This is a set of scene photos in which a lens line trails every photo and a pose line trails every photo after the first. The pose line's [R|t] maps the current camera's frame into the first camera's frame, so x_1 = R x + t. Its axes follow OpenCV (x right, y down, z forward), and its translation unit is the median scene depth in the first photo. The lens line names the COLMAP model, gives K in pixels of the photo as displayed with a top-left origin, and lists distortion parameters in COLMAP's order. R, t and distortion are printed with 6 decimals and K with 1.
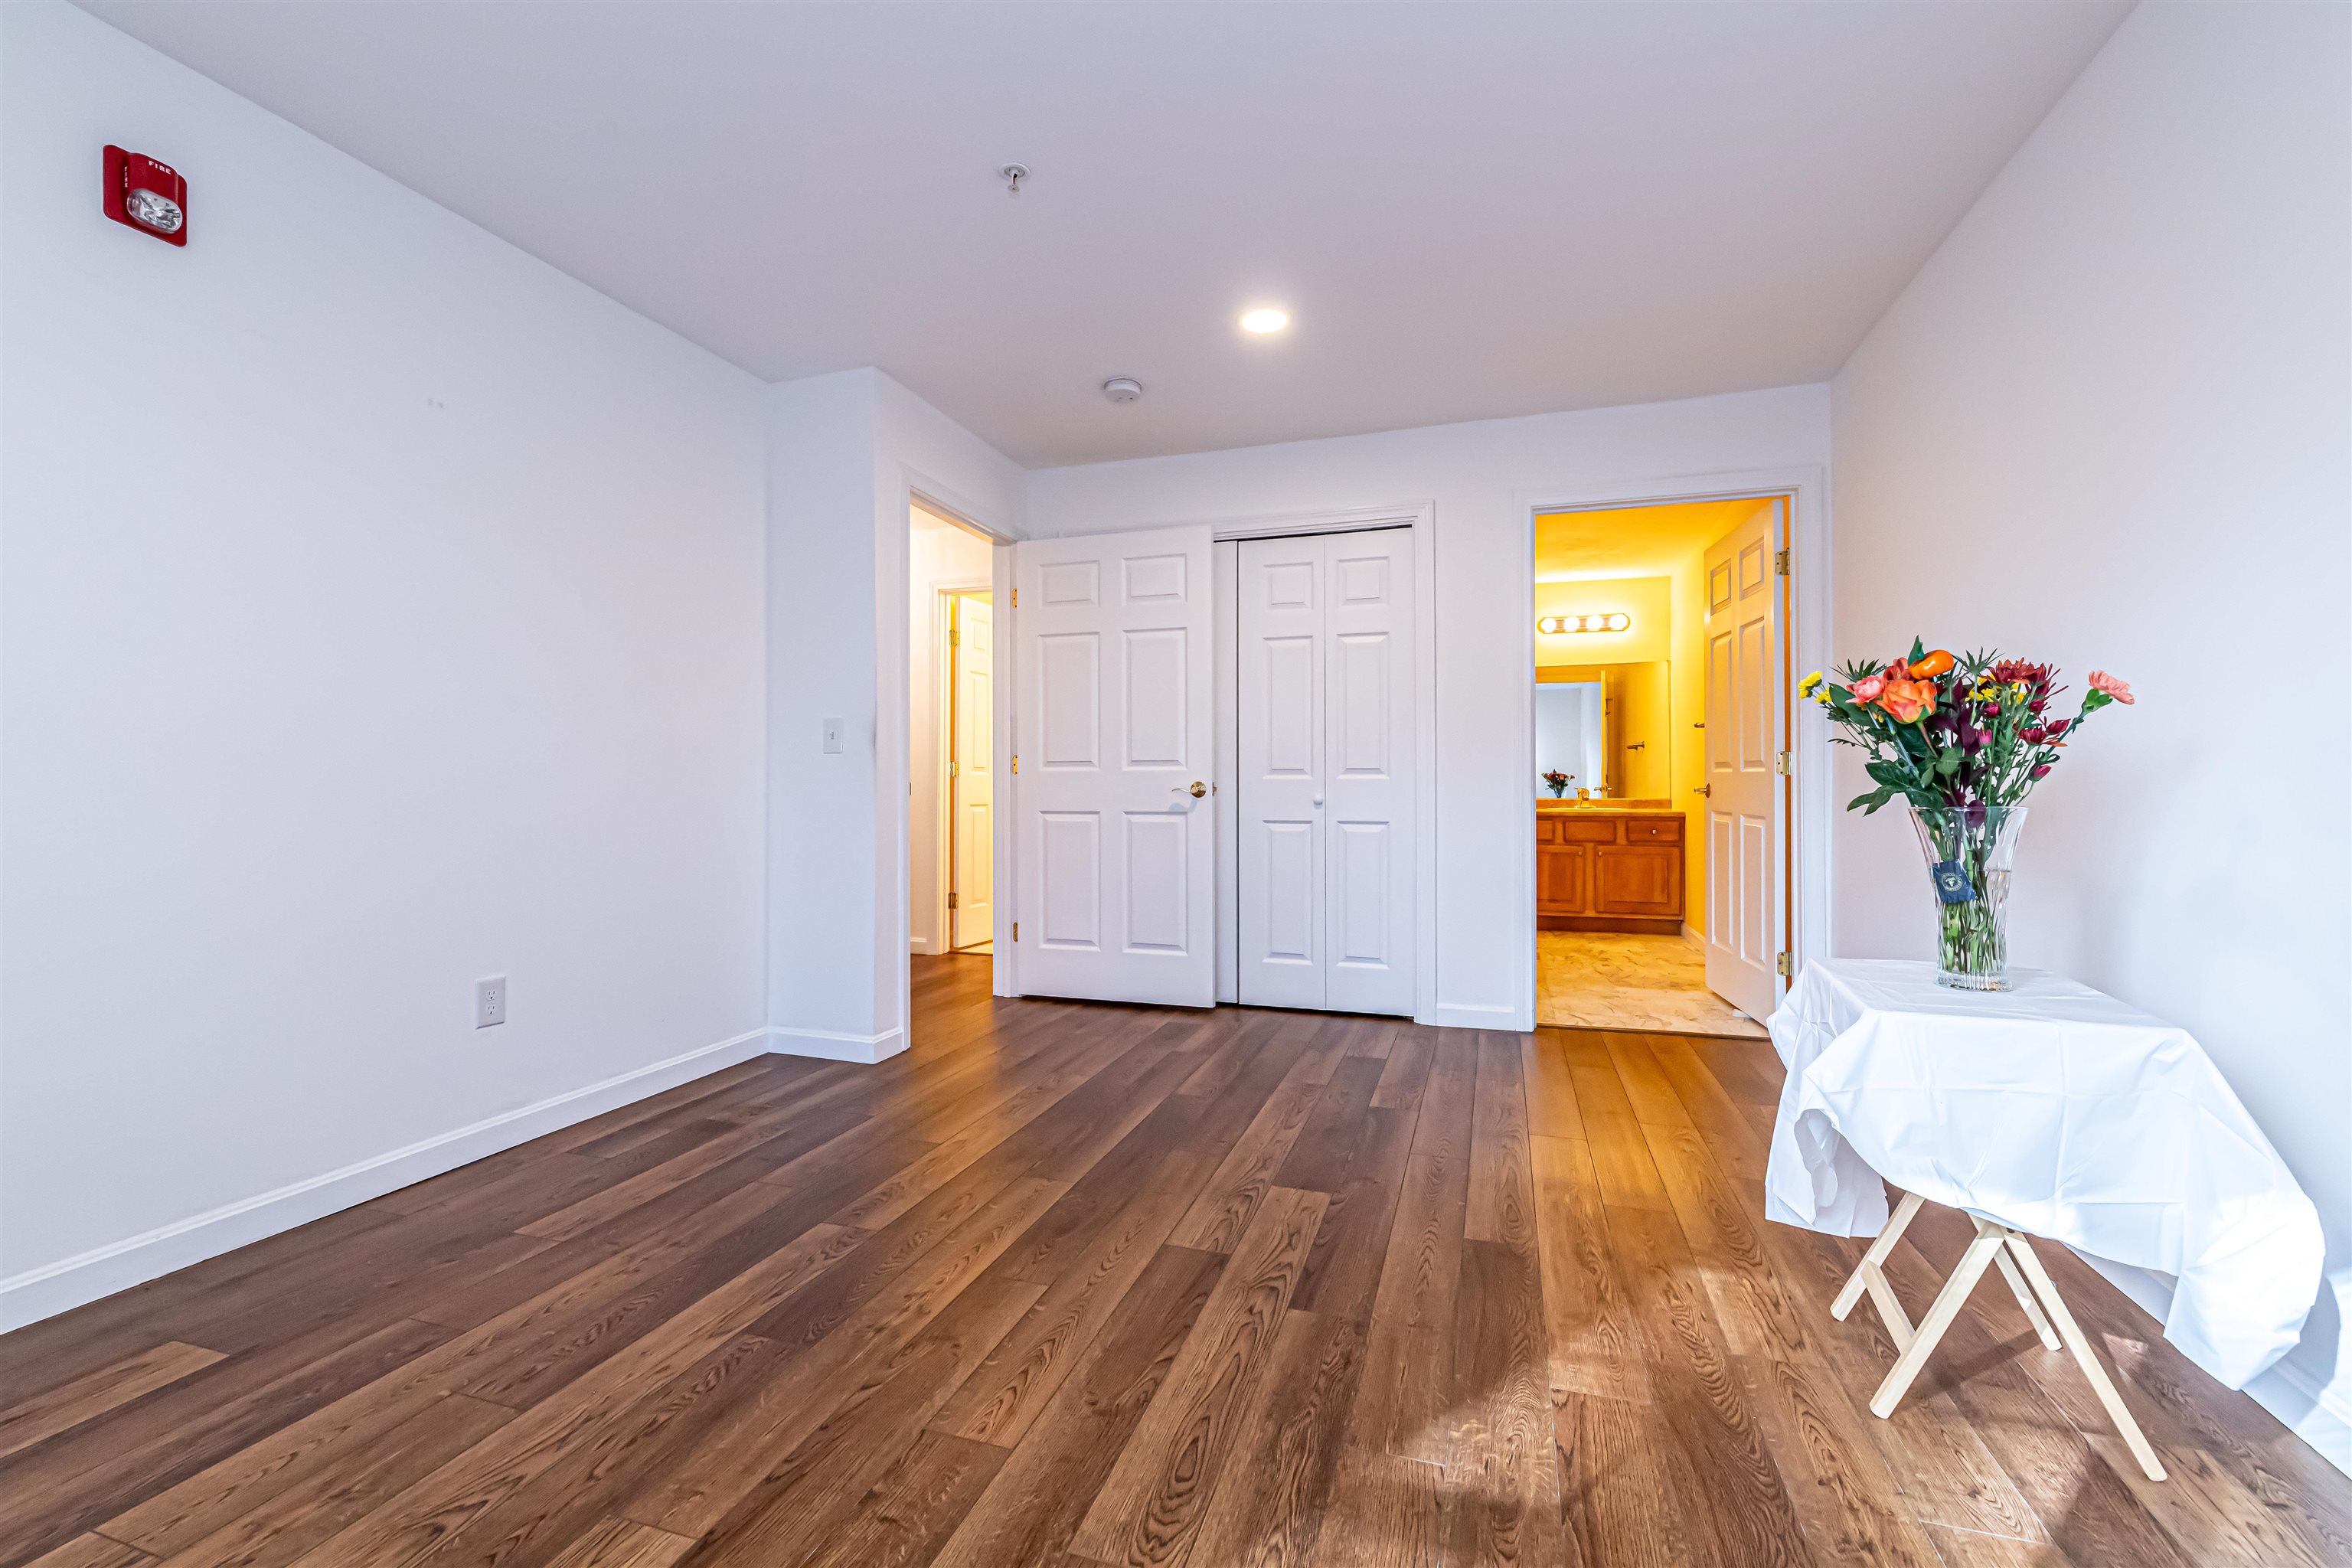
lens RADIAL K [[1020.2, 0, 1171.3], [0, 1020.2, 777.9], [0, 0, 1]] dist [0.002392, 0.000312]
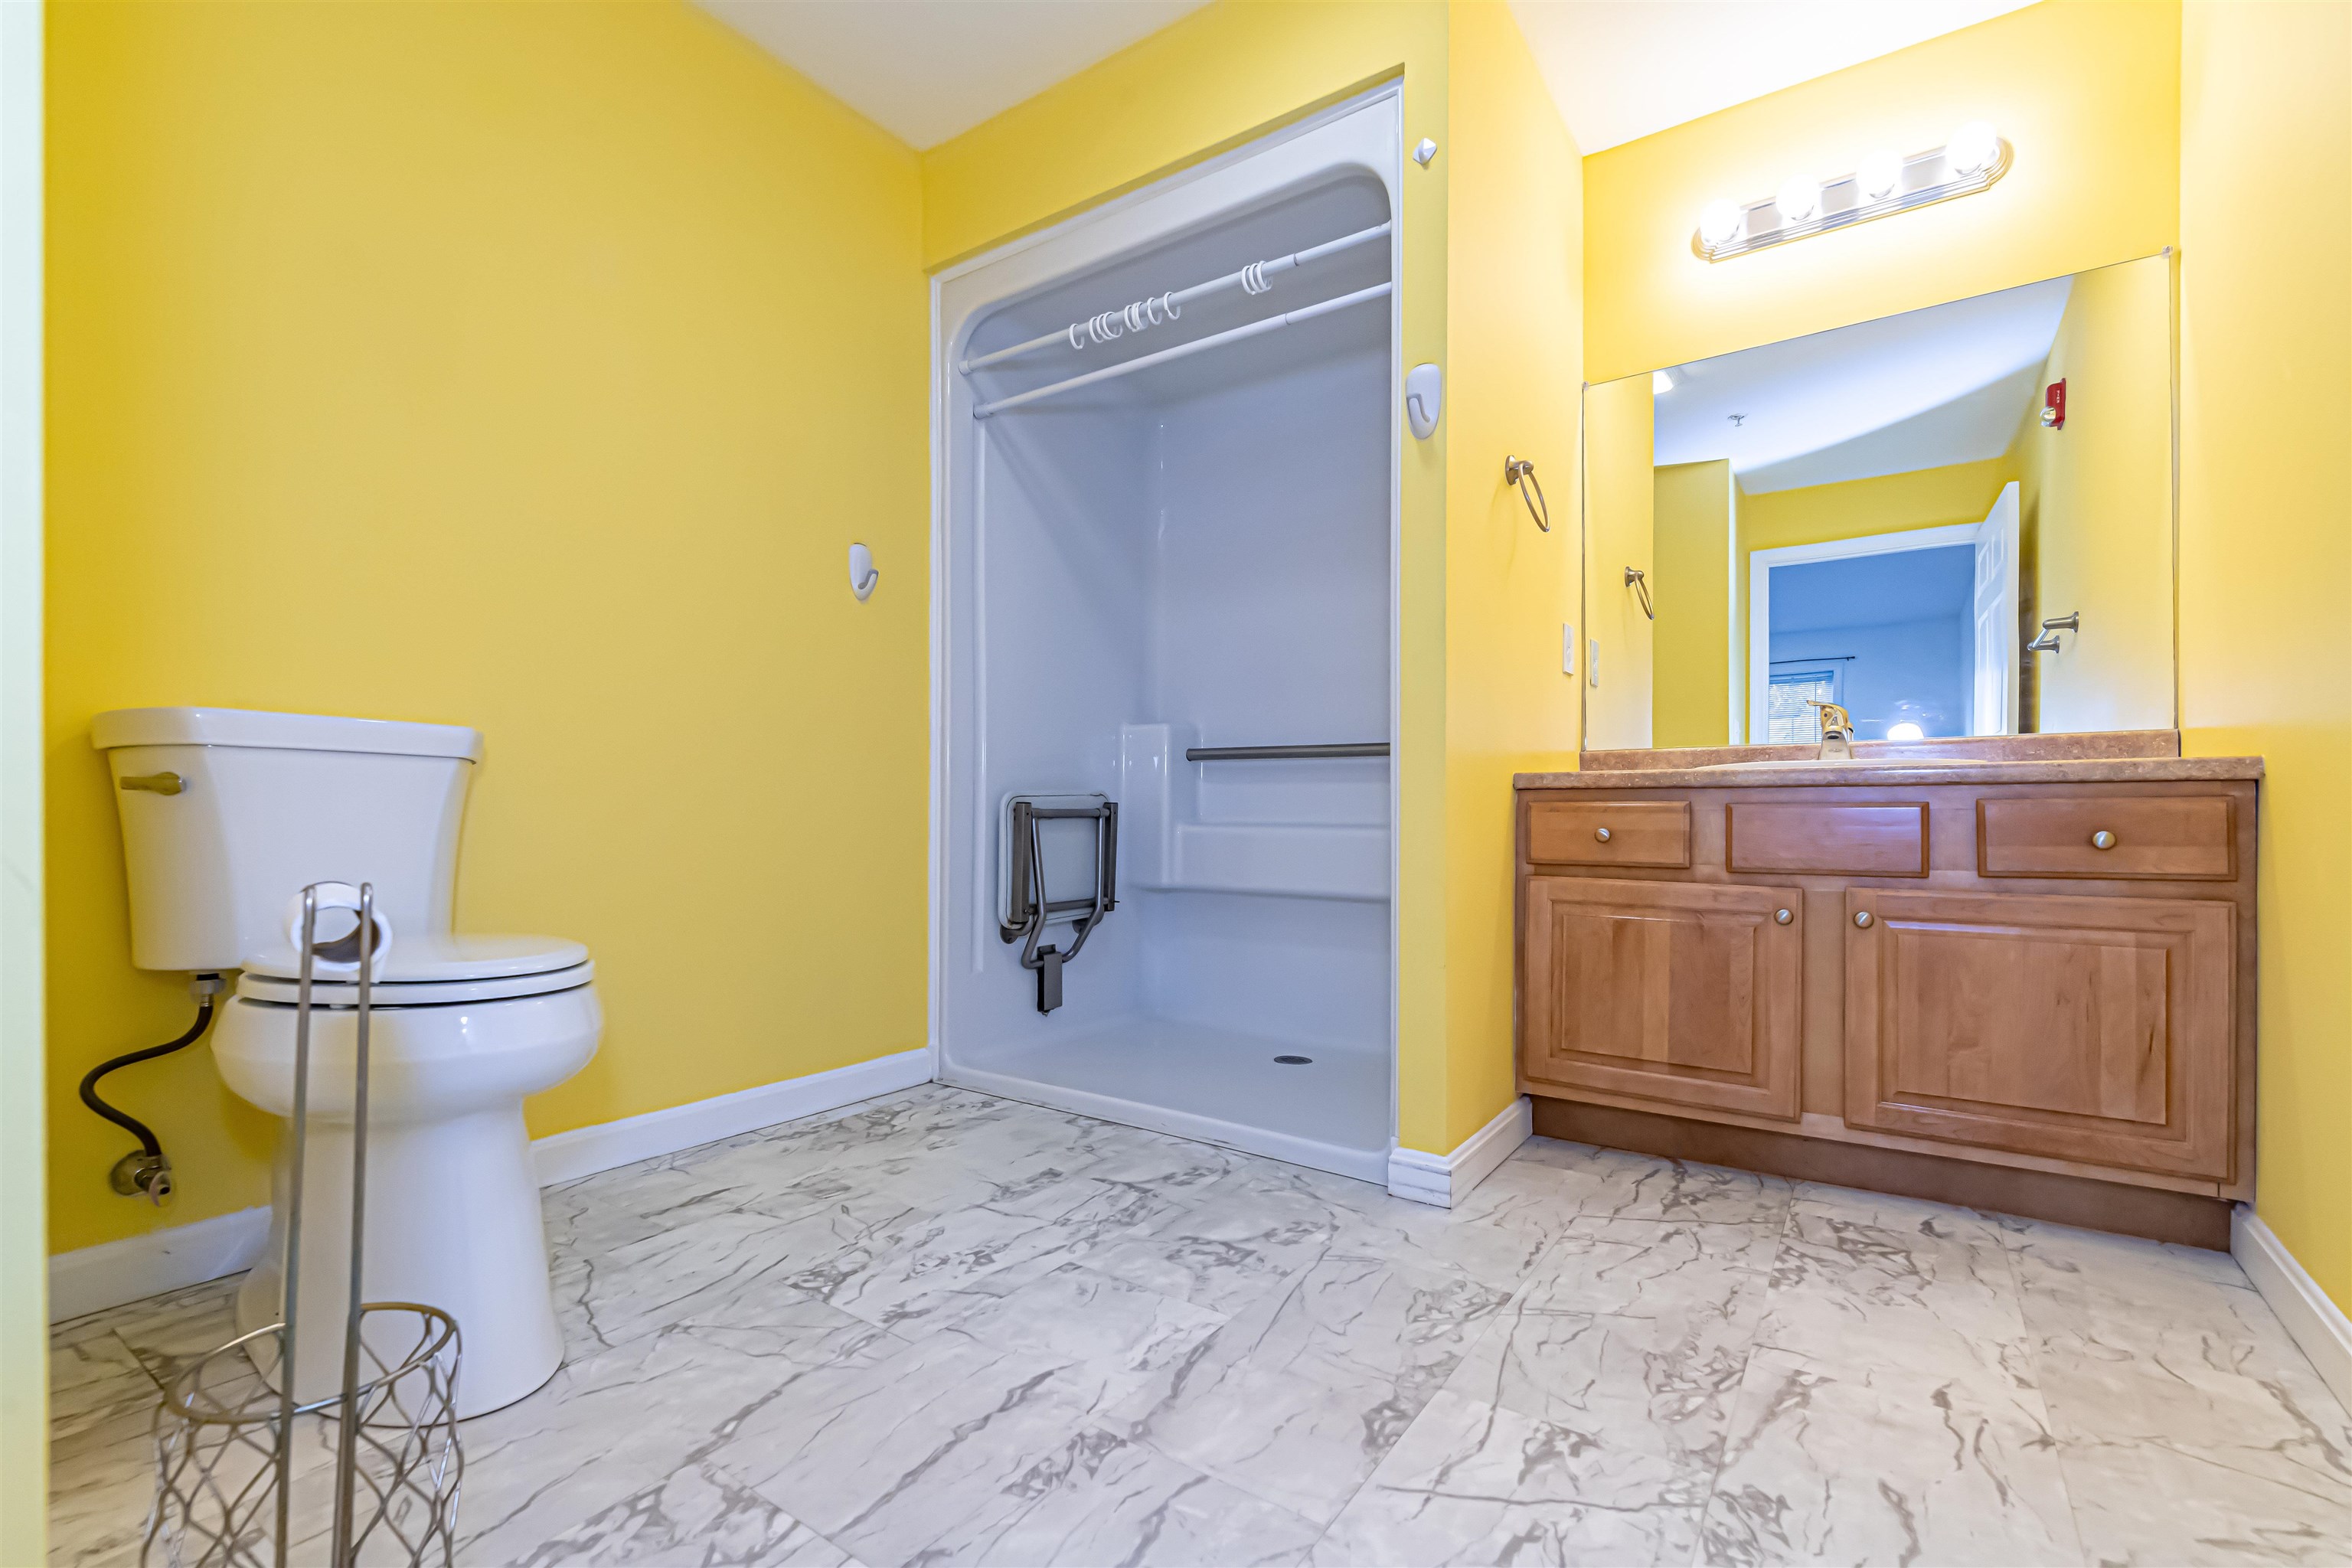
lens RADIAL K [[1020.2, 0, 1170.2], [0, 1020.2, 804.5], [0, 0, 1]] dist [0.002392, 0.000312]
pose [[0.952639, -0.001911, -0.304098, 0.324795], [0.004437, 0.999961, 0.007616, 0.040967], [0.304071, -0.008605, 0.952610, 0.677895]]
